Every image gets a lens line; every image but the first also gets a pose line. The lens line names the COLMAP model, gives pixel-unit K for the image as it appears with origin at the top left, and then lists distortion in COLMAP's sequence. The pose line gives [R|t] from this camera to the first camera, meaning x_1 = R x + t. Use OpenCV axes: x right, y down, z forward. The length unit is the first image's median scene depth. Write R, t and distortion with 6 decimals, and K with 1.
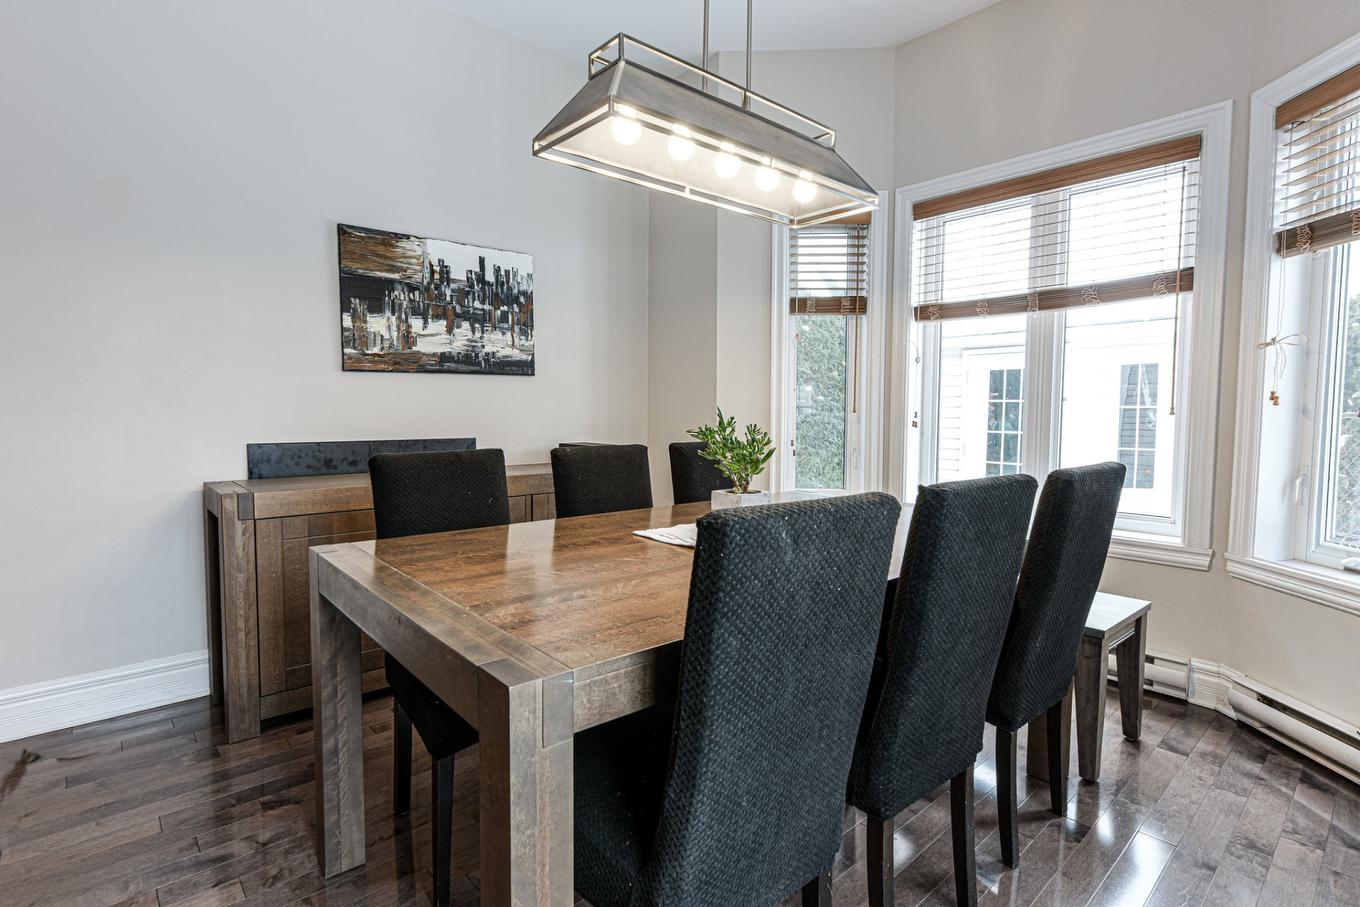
lens RADIAL K [[650.5, 0, 680.0], [0, 650.5, 453.5], [0, 0, 1]] dist [0.002118, 0.000610]
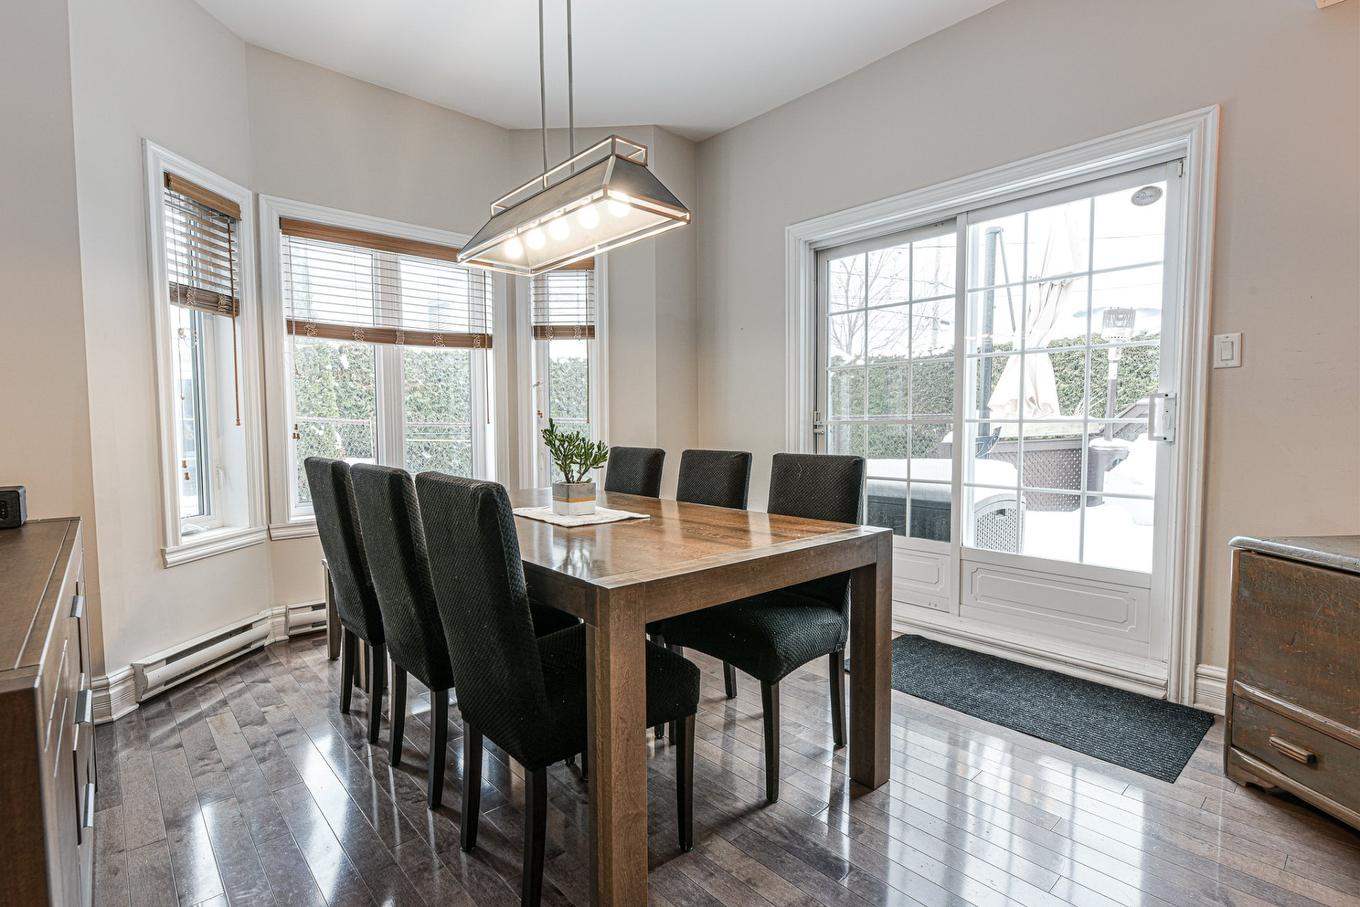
lens RADIAL K [[650.5, 0, 680.0], [0, 650.5, 453.5], [0, 0, 1]] dist [0.002118, 0.000610]
pose [[0.001133, -0.049889, 0.998754, -0.710862], [0.068076, 0.996442, 0.049696, -0.031346], [-0.997680, 0.067934, 0.004525, 0.444547]]
